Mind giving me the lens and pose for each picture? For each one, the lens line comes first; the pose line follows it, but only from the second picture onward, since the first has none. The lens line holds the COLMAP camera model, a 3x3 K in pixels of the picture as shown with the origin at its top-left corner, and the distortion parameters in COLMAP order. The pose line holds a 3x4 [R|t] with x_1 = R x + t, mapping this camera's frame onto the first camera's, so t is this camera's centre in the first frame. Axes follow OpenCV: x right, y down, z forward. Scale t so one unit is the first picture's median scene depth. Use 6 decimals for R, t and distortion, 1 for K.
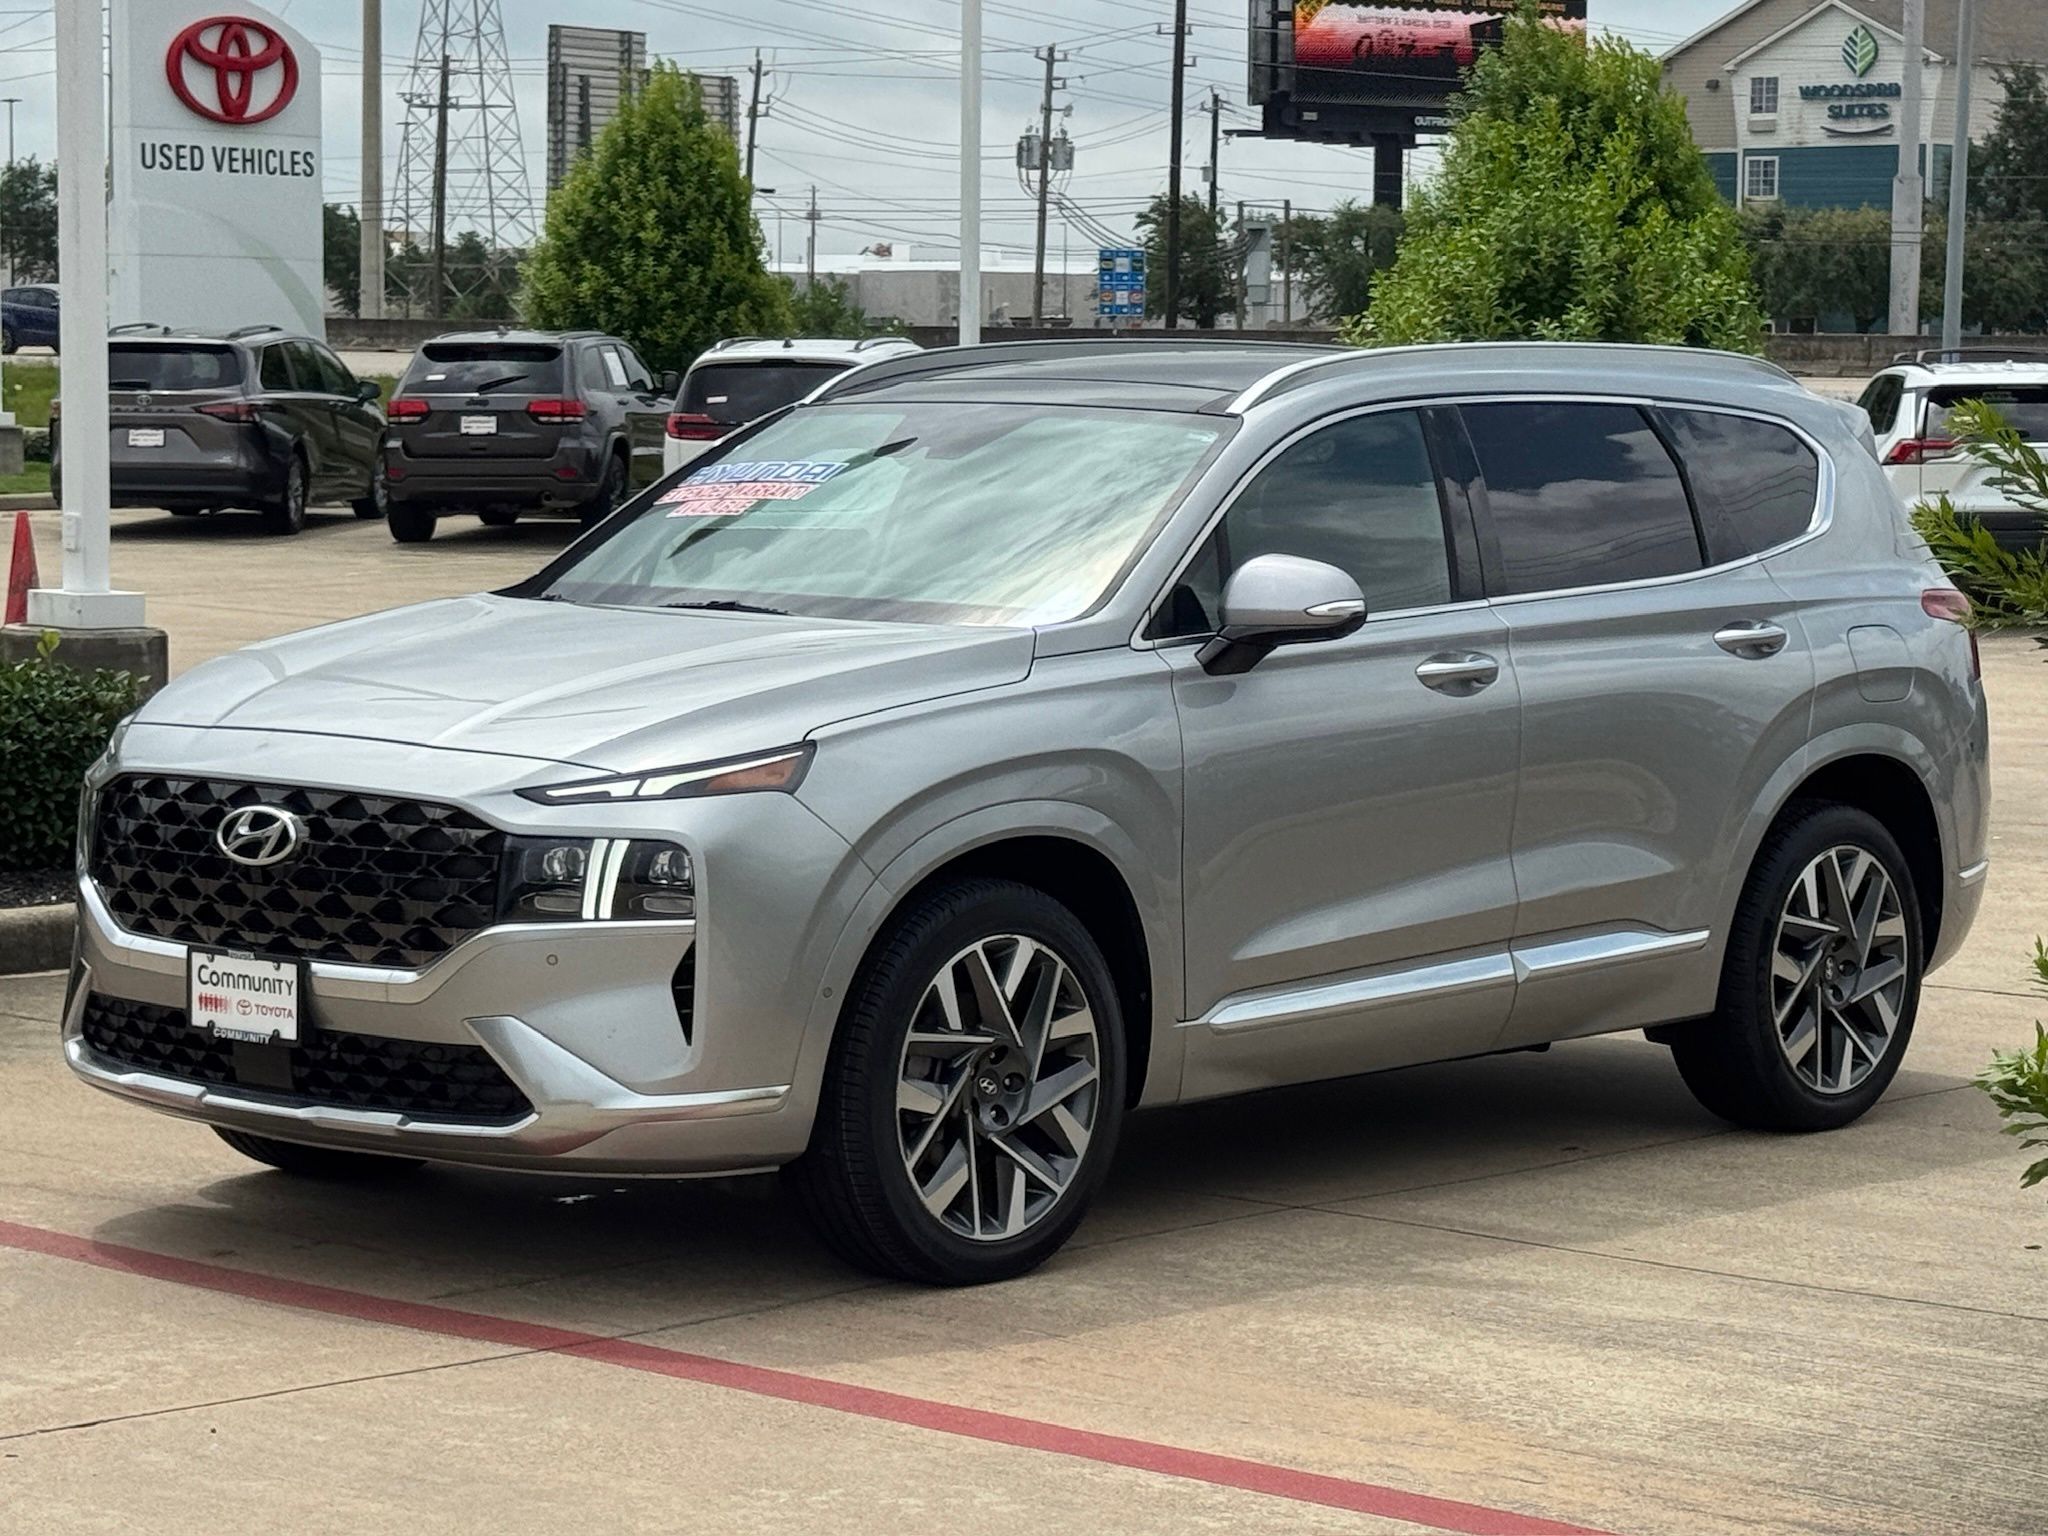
lens RADIAL K [[4872.6, 0, 1022.3], [0, 4872.6, 765.6], [0, 0, 1]] dist [0.137429, 0.000000]
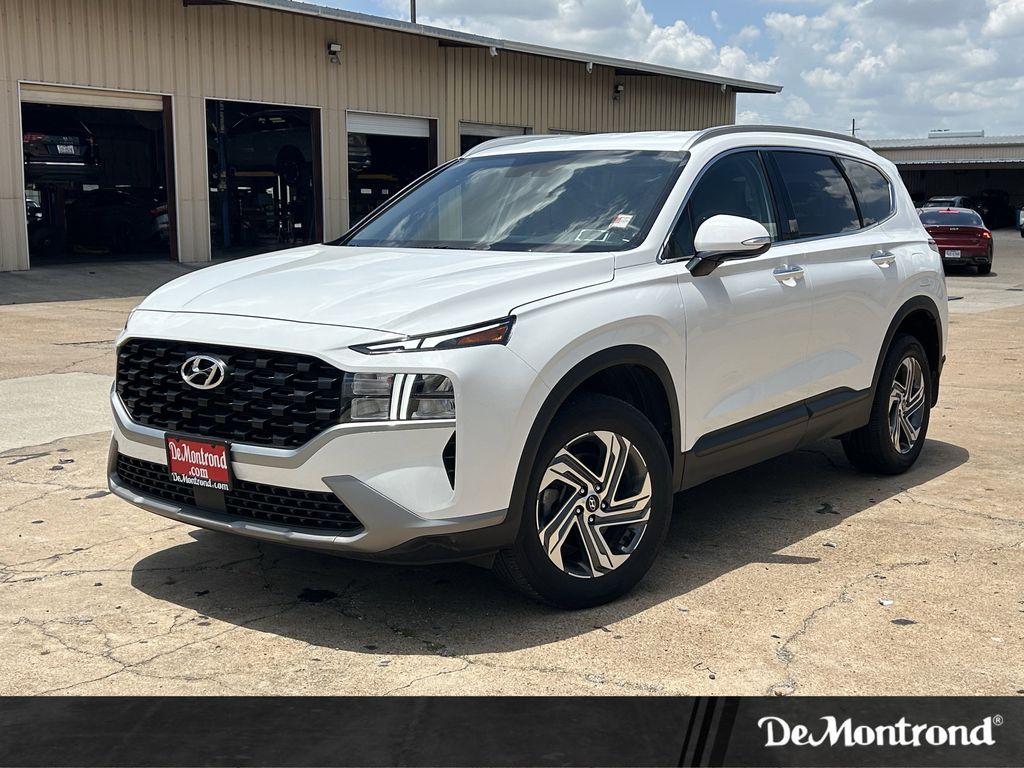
lens RADIAL K [[1193.9, 0, 502.5], [0, 1193.9, 381.2], [0, 0, 1]] dist [0.087988, 0.000000]
pose [[0.998426, -0.020503, 0.052206, -0.069530], [0.017717, 0.998422, 0.053281, -0.004034], [-0.053216, -0.052272, 0.997214, 0.553172]]
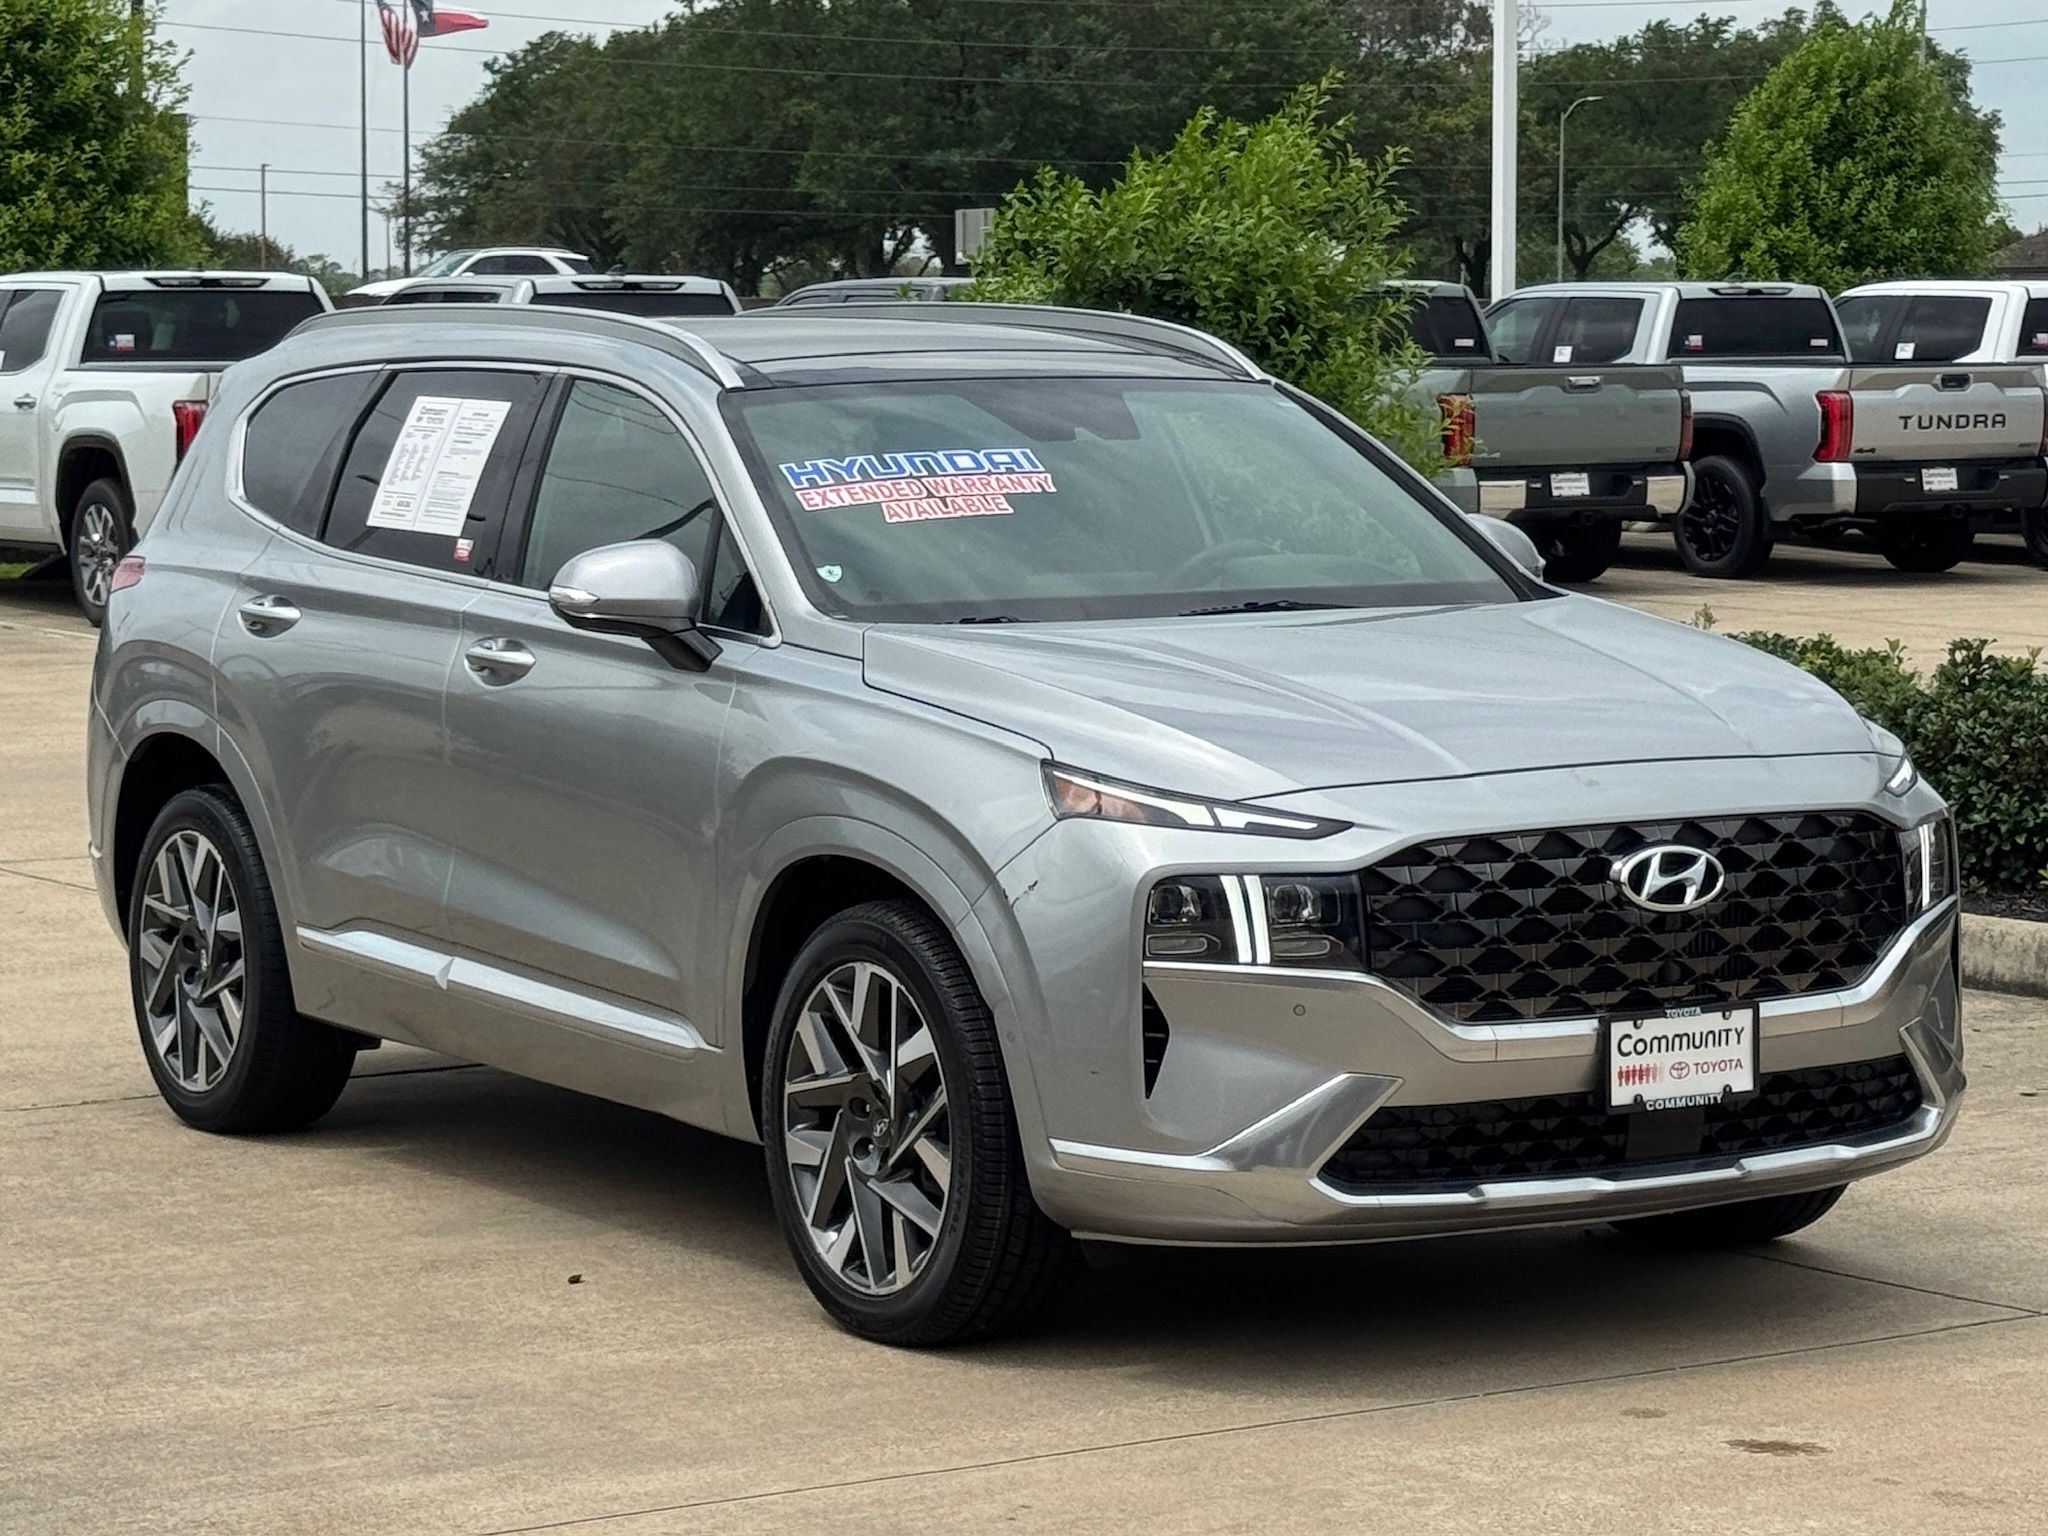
lens RADIAL K [[4872.6, 0, 1024.4], [0, 4872.6, 768.0], [0, 0, 1]] dist [0.137429, 0.000000]
pose [[0.285088, -0.099977, 0.953273, -1.048611], [0.081547, 0.993469, 0.079805, -0.087713], [-0.955026, 0.054985, 0.291379, 0.853028]]
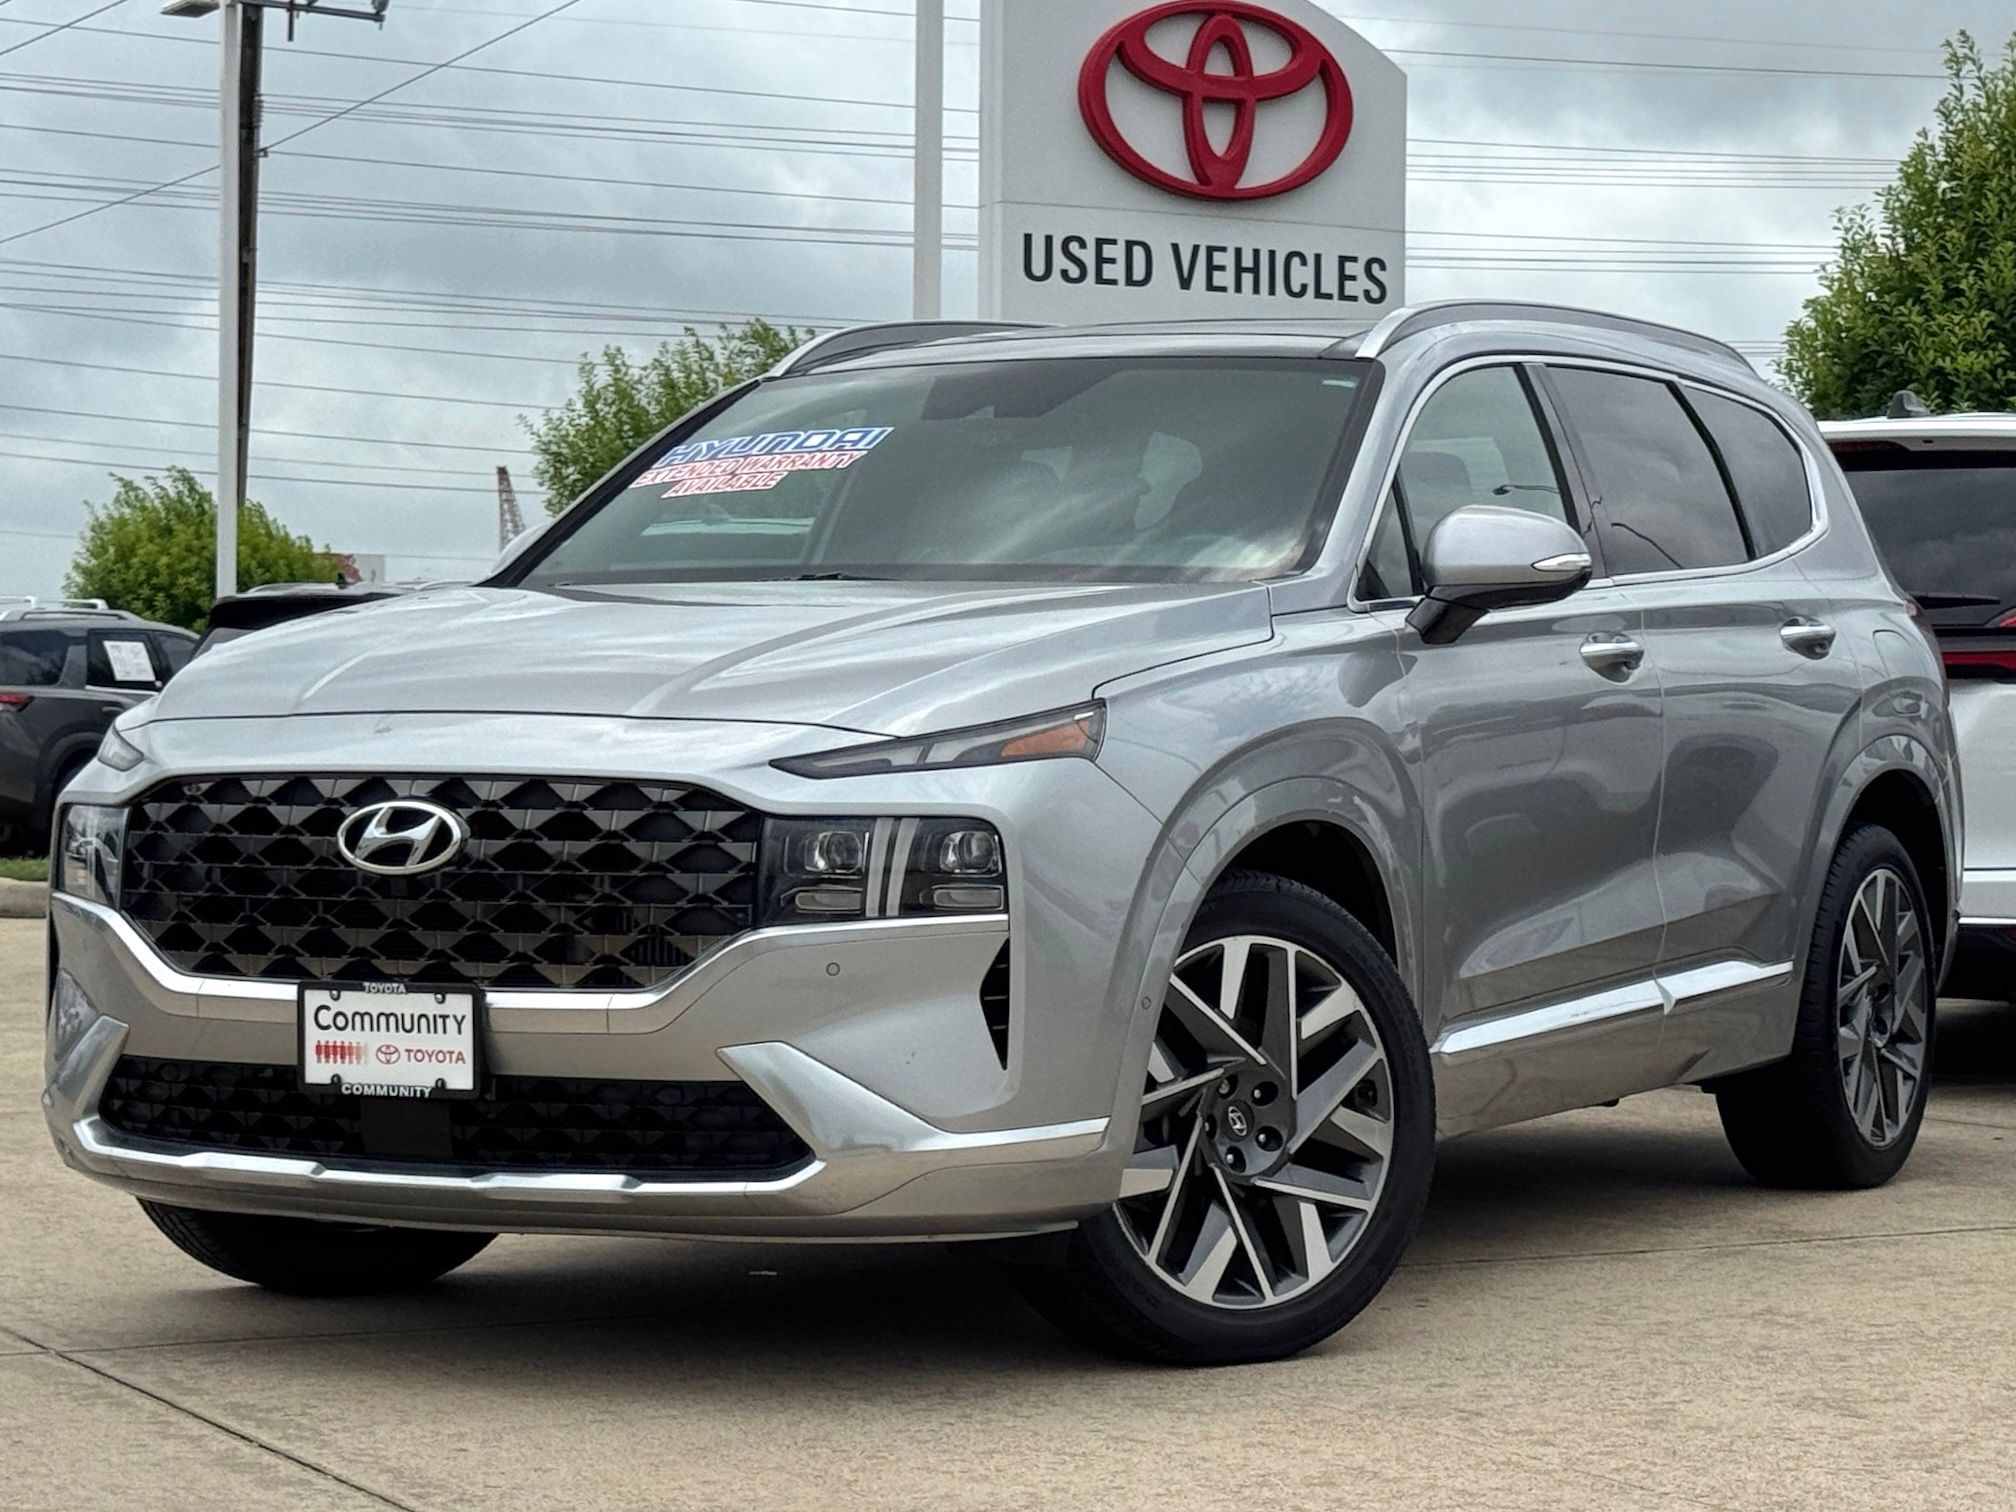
lens RADIAL K [[4796.4, 0, 1003.7], [0, 4796.4, 755.5], [0, 0, 1]] dist [0.137429, 0.000000]
pose [[0.974729, -0.021090, 0.222394, -0.235111], [0.033479, 0.998081, -0.052087, 0.045184], [-0.220869, 0.058217, 0.973565, 0.214900]]
